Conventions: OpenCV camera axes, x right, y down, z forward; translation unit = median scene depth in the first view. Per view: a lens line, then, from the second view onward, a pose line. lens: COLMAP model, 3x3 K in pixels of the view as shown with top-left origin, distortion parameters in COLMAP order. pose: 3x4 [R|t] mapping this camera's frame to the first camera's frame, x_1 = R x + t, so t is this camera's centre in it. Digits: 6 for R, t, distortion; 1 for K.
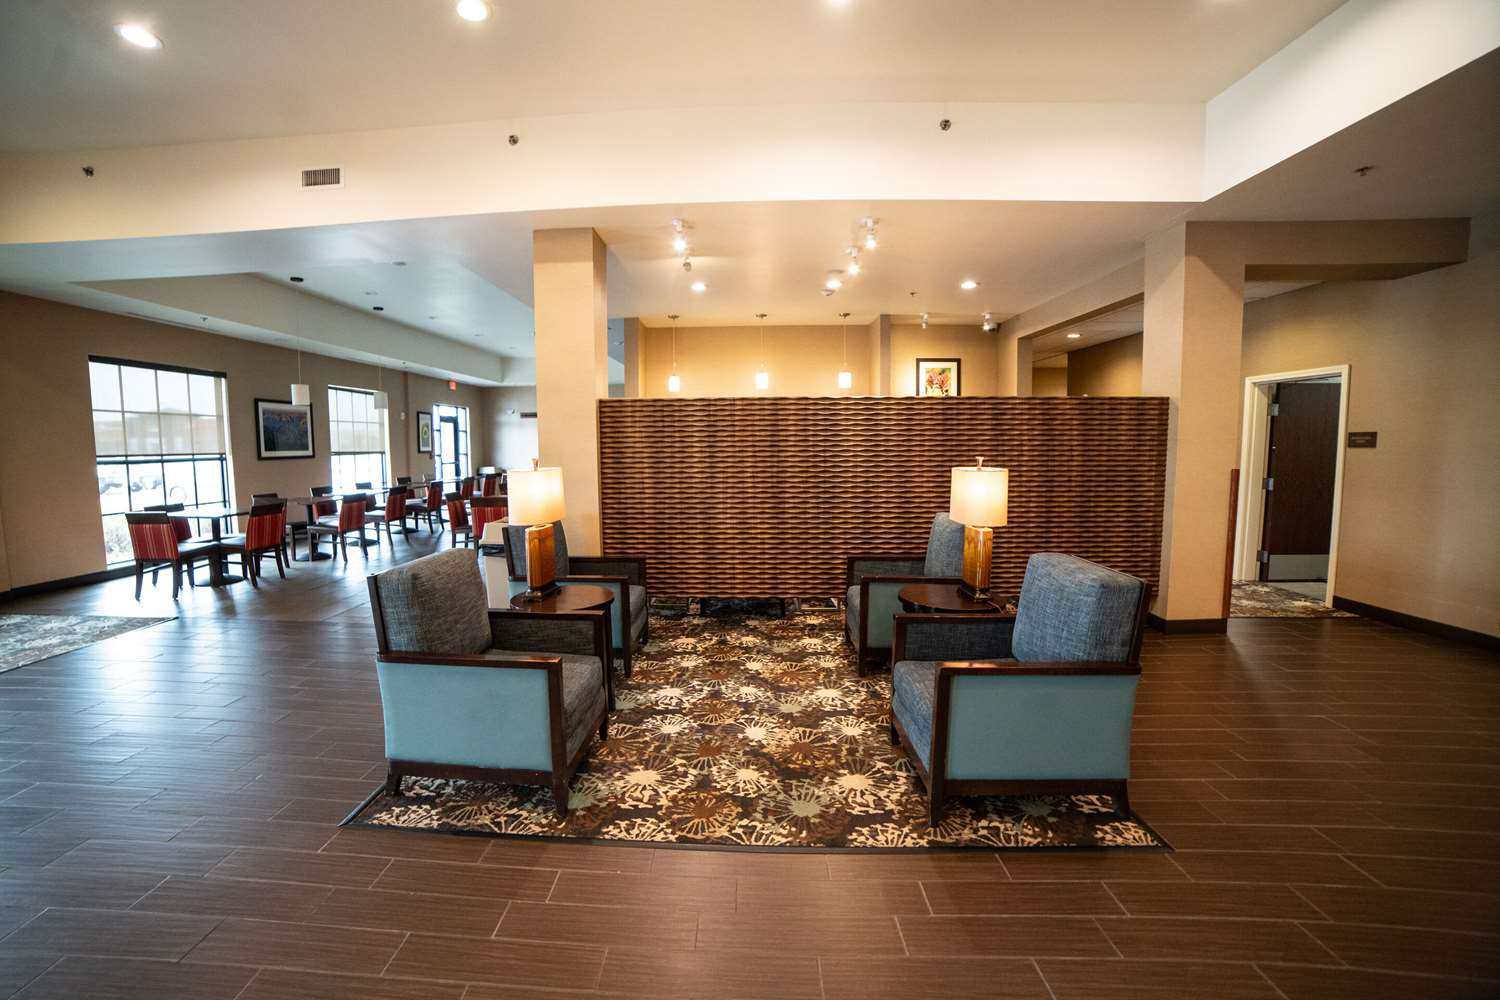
lens RADIAL K [[580.0, 0, 750.0], [0, 580.0, 500.0], [0, 0, 1]] dist [-0.000369, 0.000053]
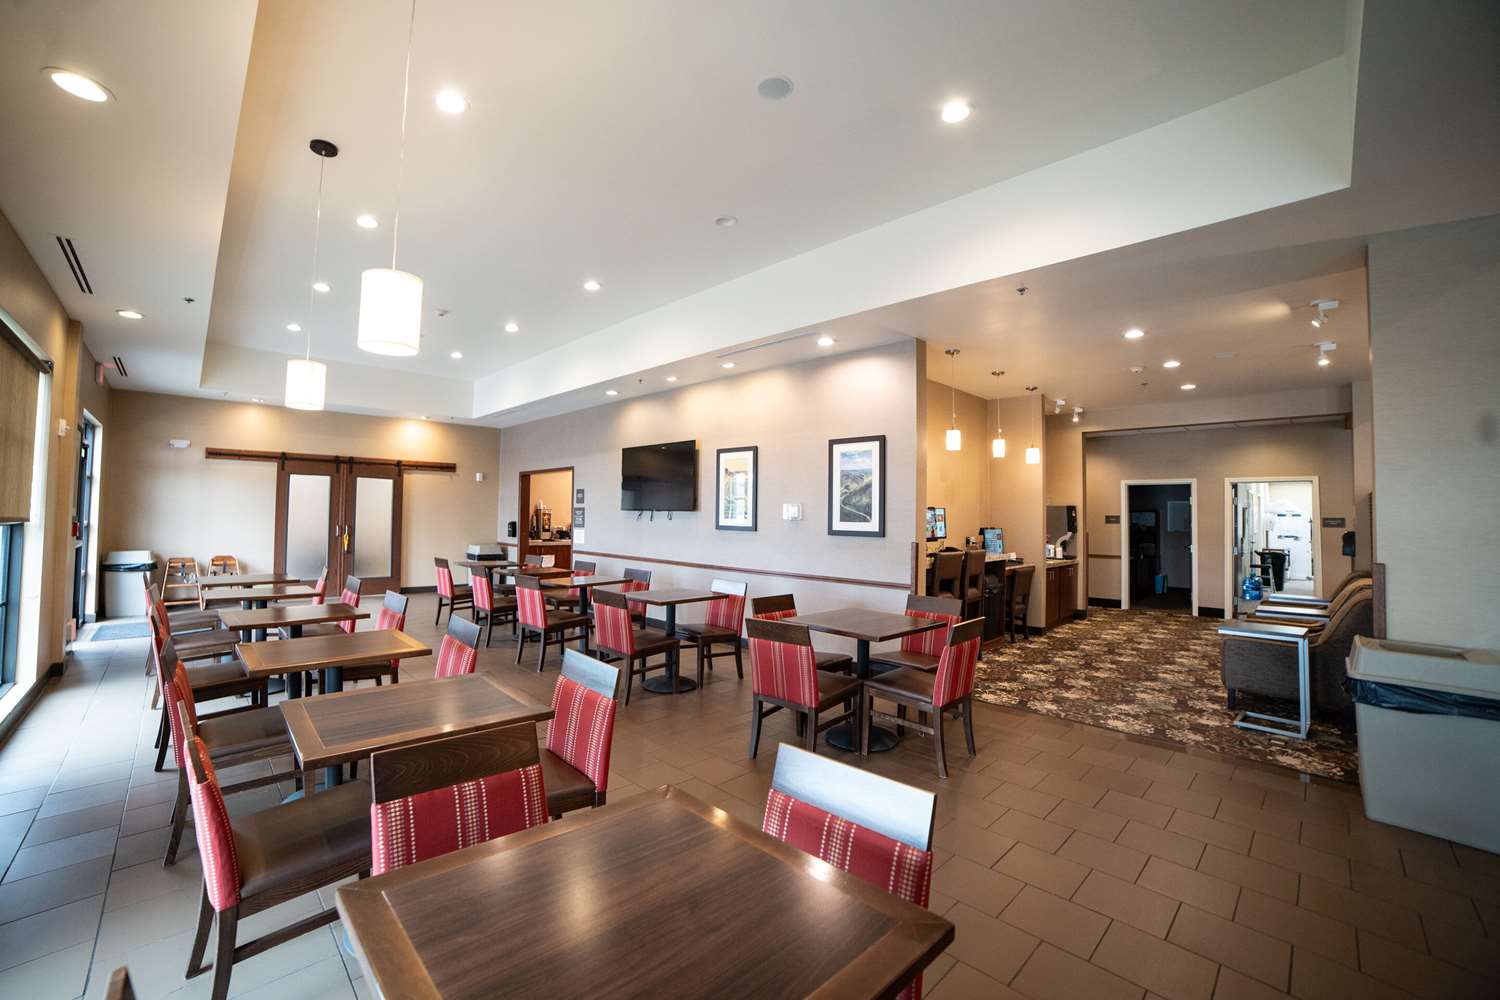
lens RADIAL K [[580.0, 0, 750.0], [0, 580.0, 500.0], [0, 0, 1]] dist [-0.000369, 0.000053]
pose [[0.654784, 0.031406, 0.755163, -1.464476], [0.053902, 0.994652, -0.088103, -0.061284], [-0.753891, 0.098393, 0.649590, 0.702071]]
